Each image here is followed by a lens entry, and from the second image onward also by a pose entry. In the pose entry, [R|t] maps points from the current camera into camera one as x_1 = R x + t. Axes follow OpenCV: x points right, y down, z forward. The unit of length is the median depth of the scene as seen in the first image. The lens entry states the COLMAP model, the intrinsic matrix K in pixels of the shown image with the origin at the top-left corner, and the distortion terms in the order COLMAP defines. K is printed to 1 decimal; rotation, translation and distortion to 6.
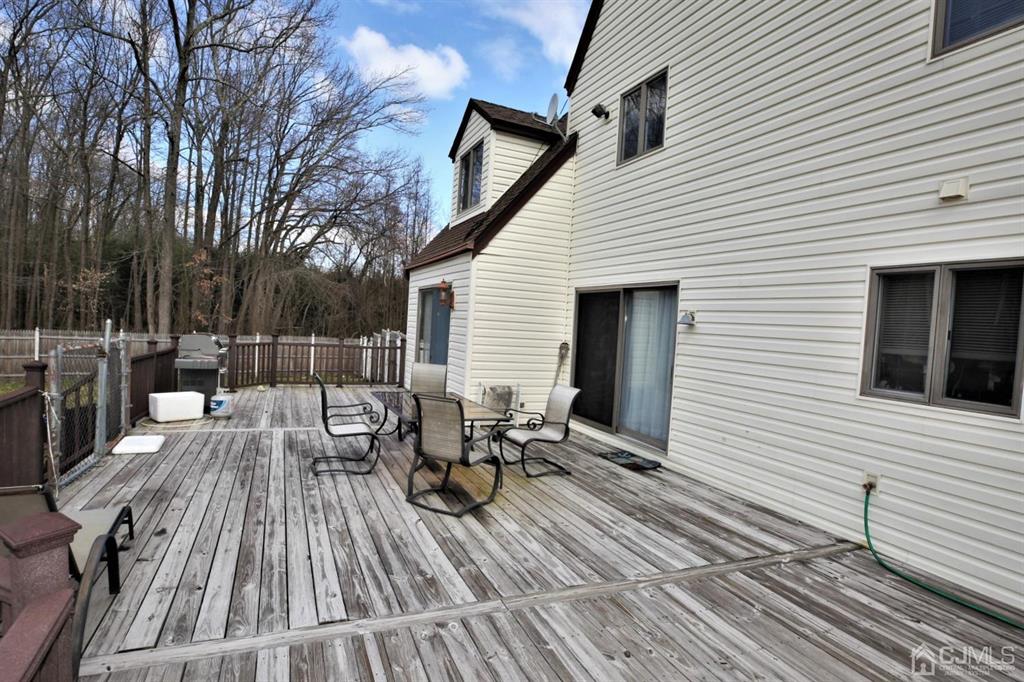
lens RADIAL K [[525.9, 0, 508.2], [0, 525.9, 345.6], [0, 0, 1]] dist [-0.036092, 0.002659]
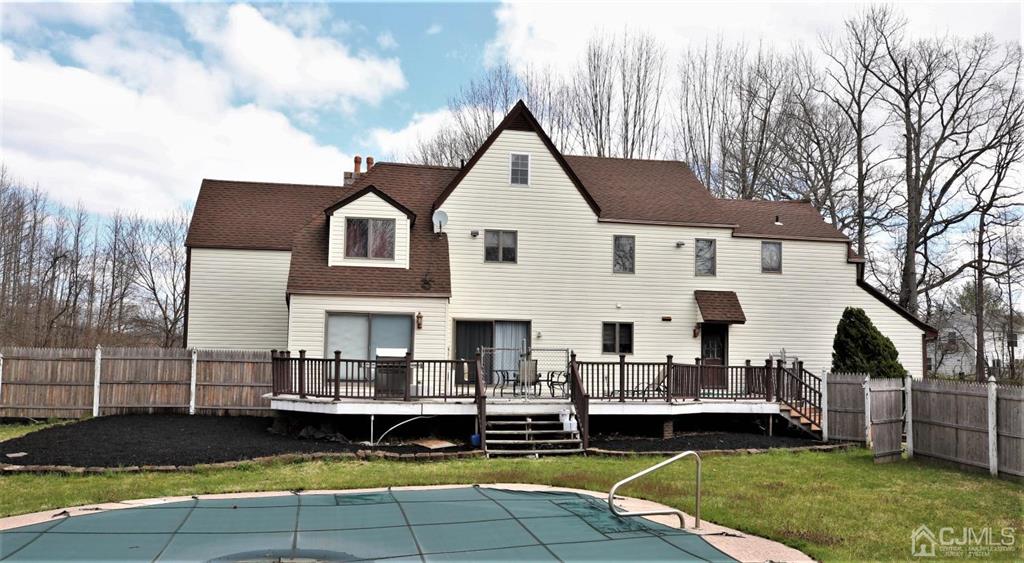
lens RADIAL K [[893.1, 0, 509.8], [0, 893.1, 289.2], [0, 0, 1]] dist [0.007732, -0.003032]
pose [[0.222268, 0.032062, 0.974458, -3.754829], [0.040093, 0.998313, -0.041992, -0.087905], [-0.974161, 0.048403, 0.220608, 0.119344]]
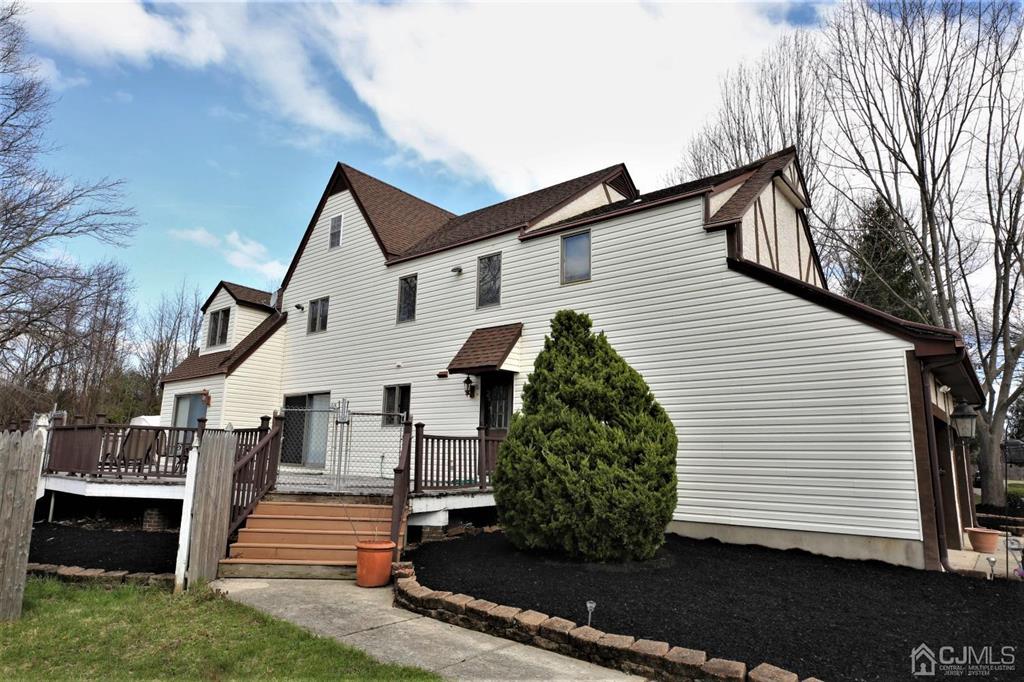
lens RADIAL K [[612.0, 0, 507.6], [0, 612.0, 337.6], [0, 0, 1]] dist [-0.000857, 0.001585]
pose [[0.893113, 0.050371, 0.447002, -0.180934], [0.047566, 0.977565, -0.205195, 0.224719], [-0.447310, 0.204525, 0.870680, -1.630096]]
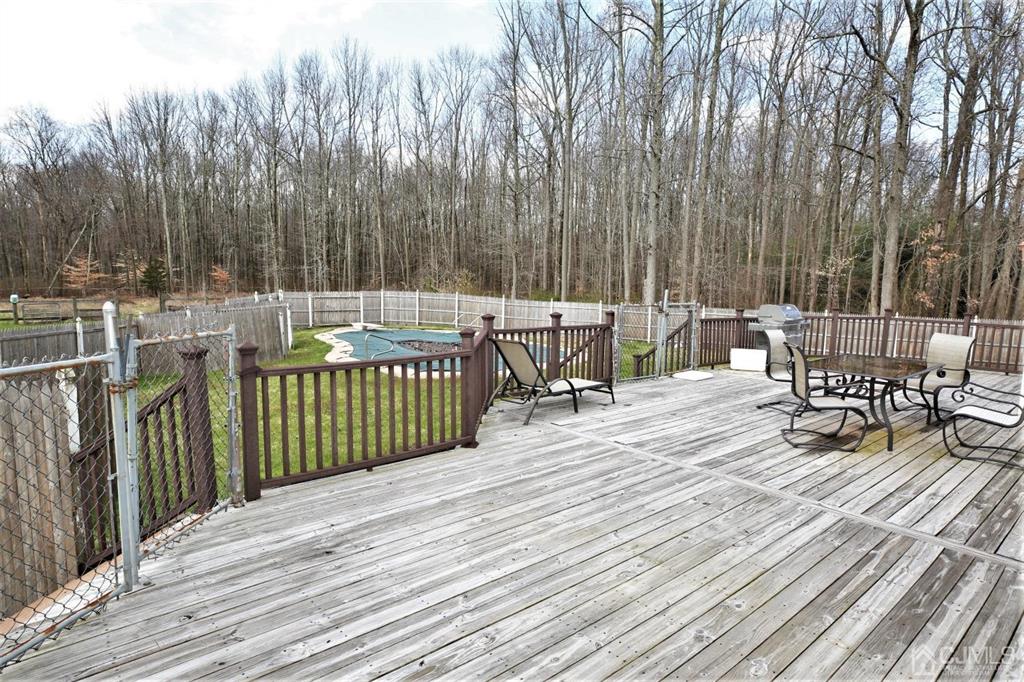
lens RADIAL K [[582.2, 0, 513.3], [0, 582.2, 346.5], [0, 0, 1]] dist [-0.021196, 0.006726]
pose [[0.308269, 0.059857, -0.949414, 0.615455], [-0.044247, 0.997841, 0.048543, 0.045257], [0.950270, 0.027044, 0.310251, -0.001979]]
